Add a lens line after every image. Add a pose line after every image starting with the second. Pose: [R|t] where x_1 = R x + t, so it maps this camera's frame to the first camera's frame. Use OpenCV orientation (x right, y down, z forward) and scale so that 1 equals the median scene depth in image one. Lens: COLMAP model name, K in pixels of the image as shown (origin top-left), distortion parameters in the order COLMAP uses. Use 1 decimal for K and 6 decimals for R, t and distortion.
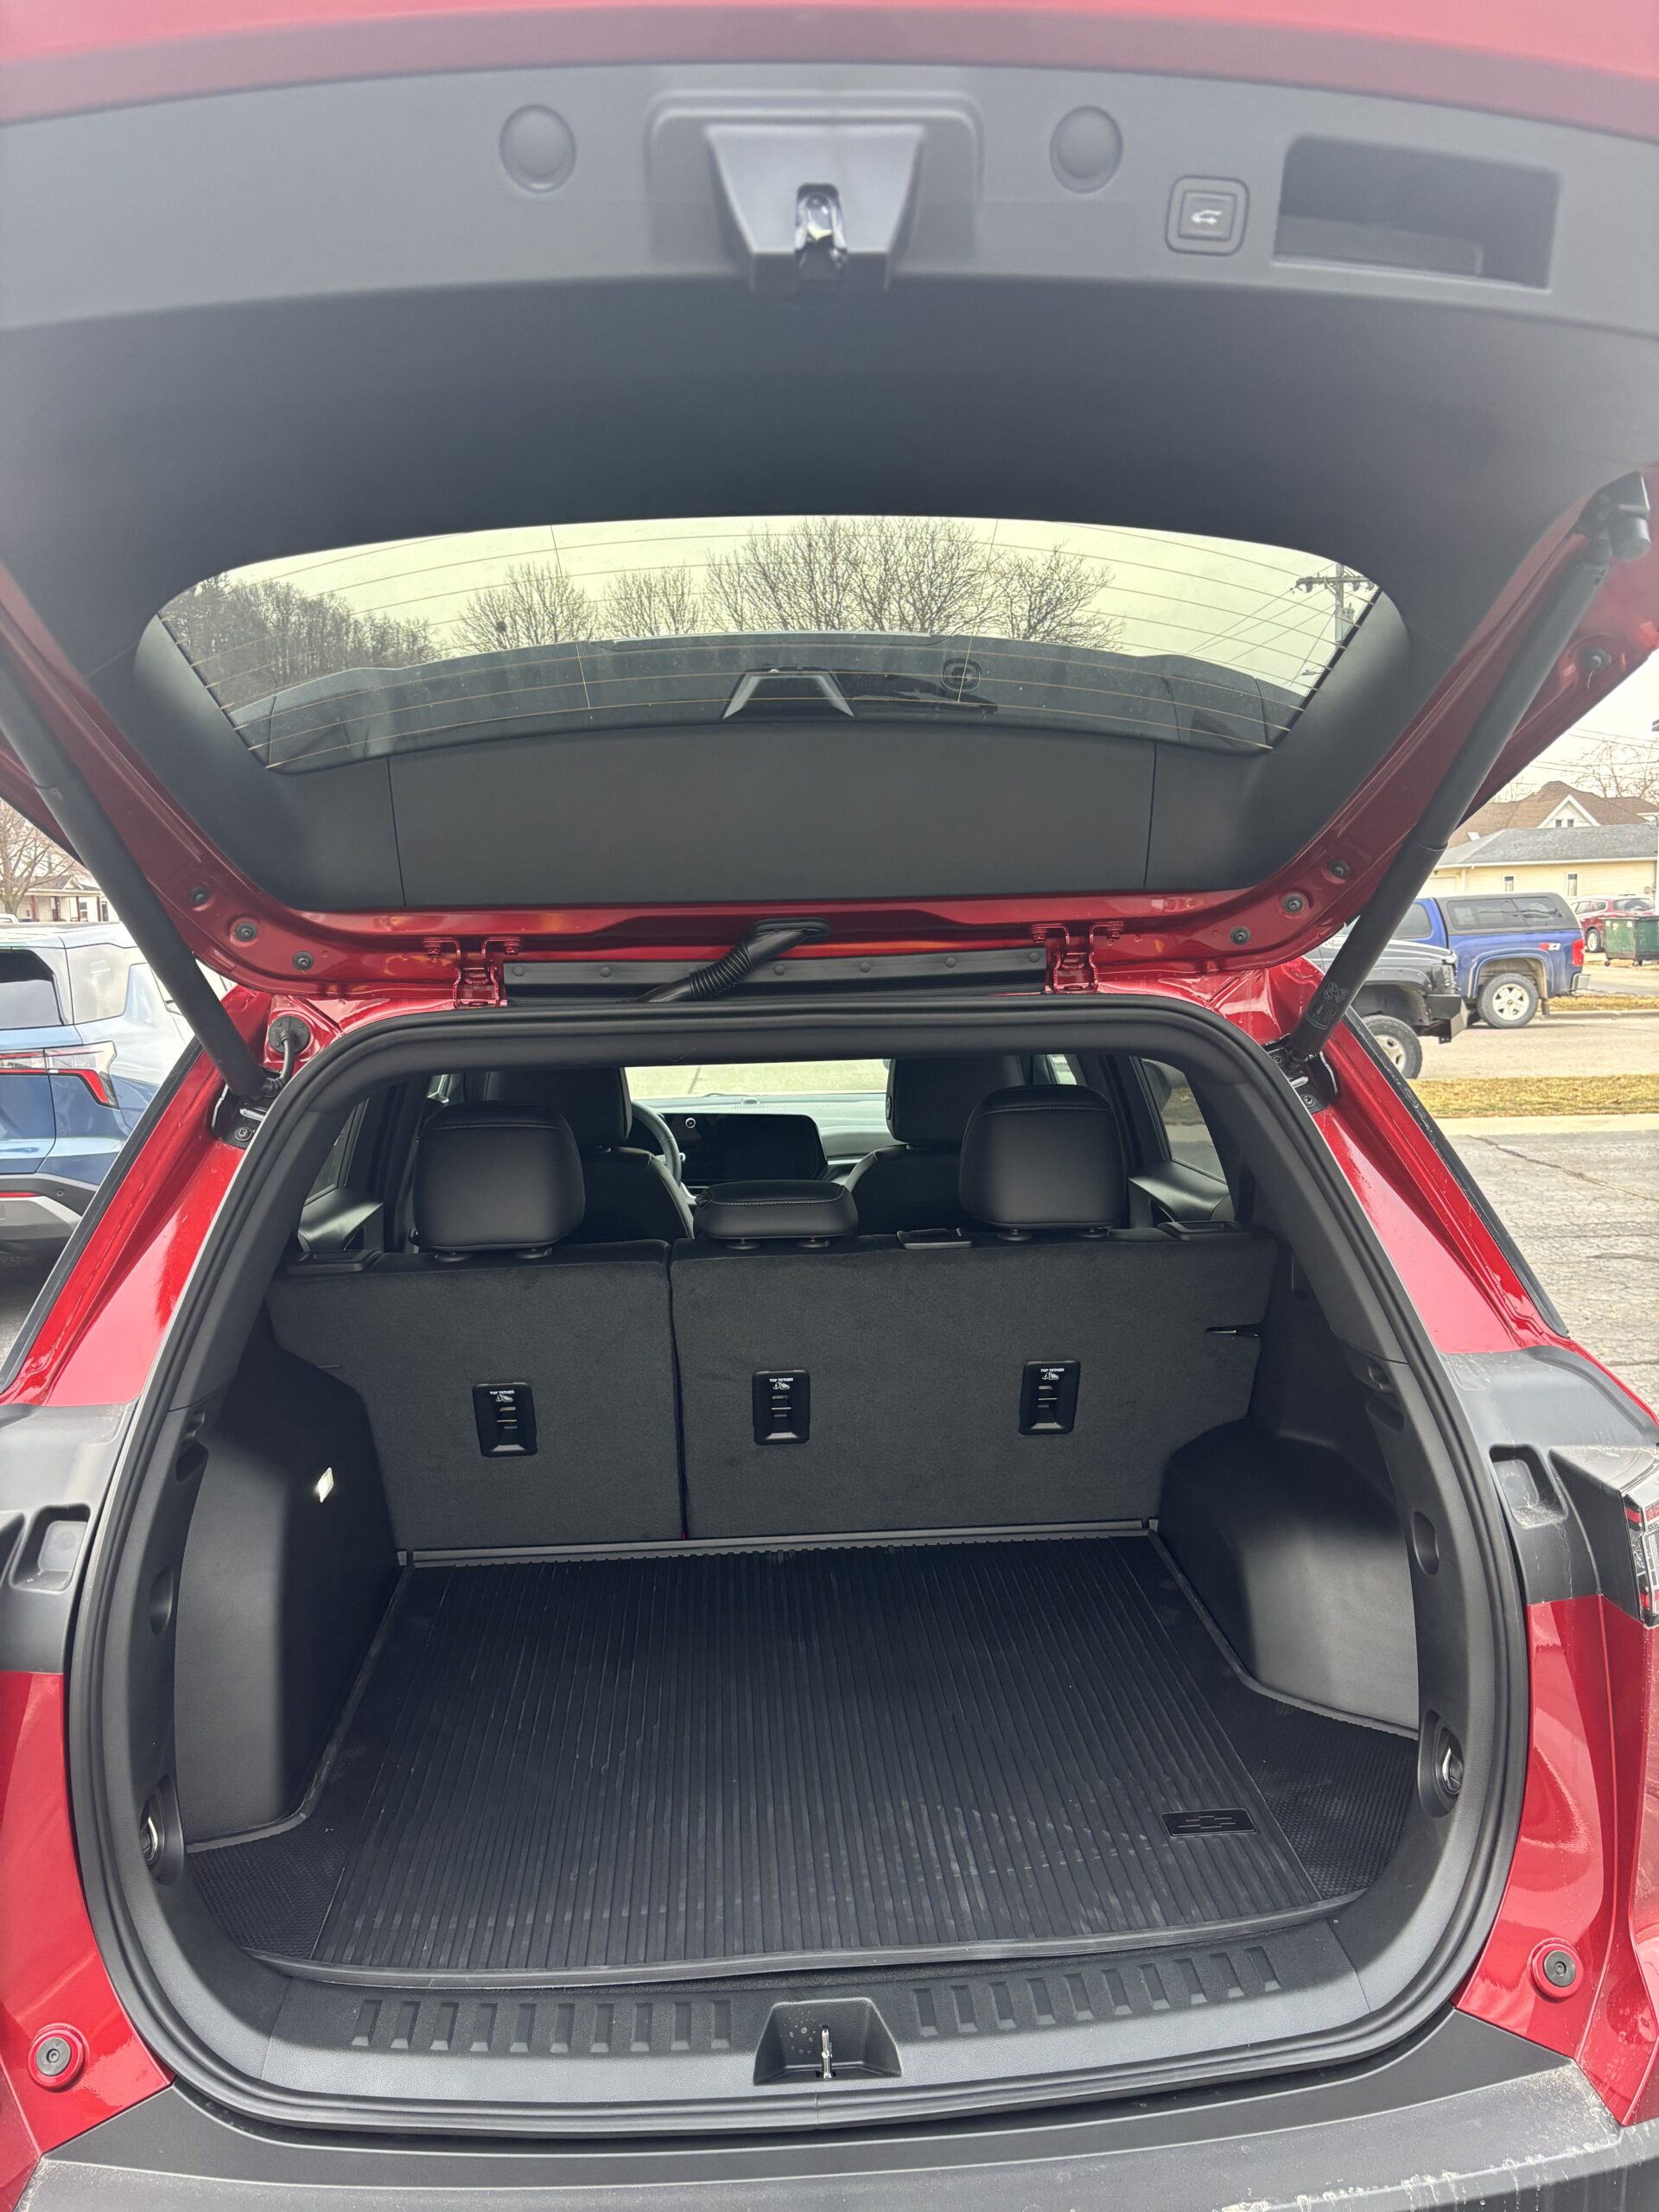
lens RADIAL K [[1678.3, 0, 822.4], [0, 1678.3, 1099.0], [0, 0, 1]] dist [0.037406, -0.043622]
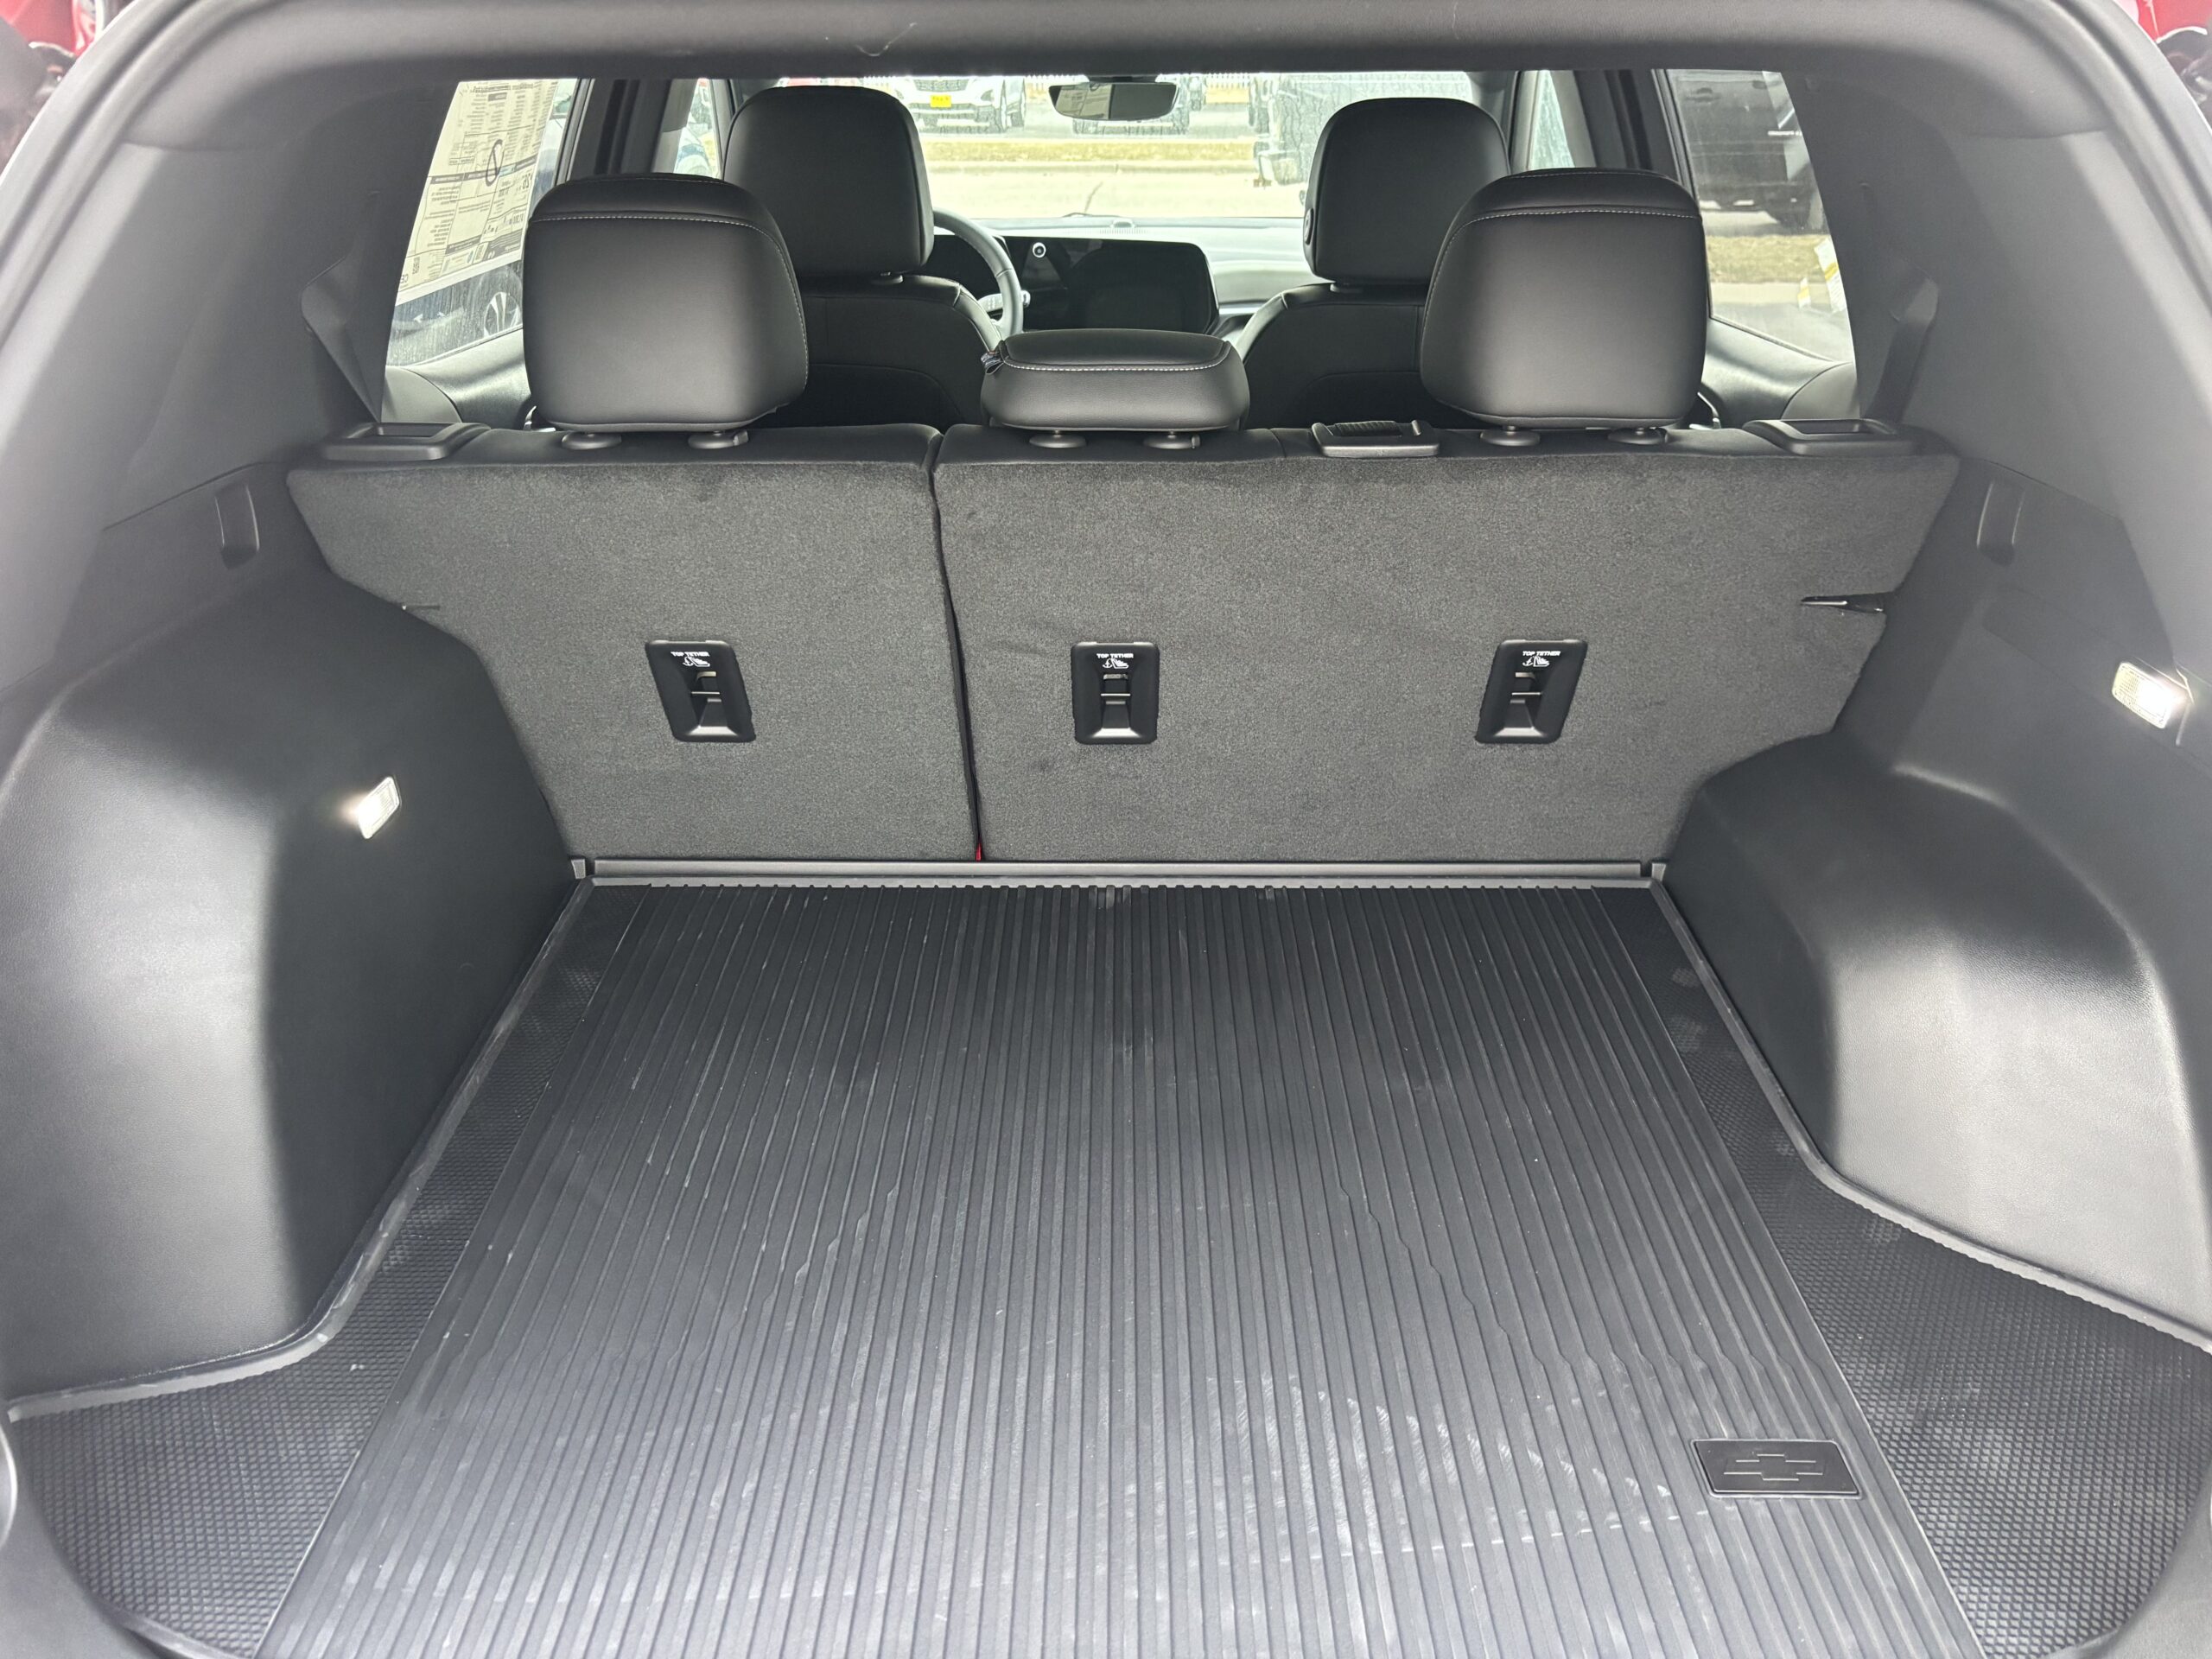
lens RADIAL K [[1678.3, 0, 1083.2], [0, 1678.3, 846.9], [0, 0, 1]] dist [0.037406, -0.043622]
pose [[0.996372, 0.050829, -0.068263, 0.011297], [-0.024936, 0.941224, 0.336862, 0.020734], [0.081373, -0.333938, 0.939076, 0.383428]]
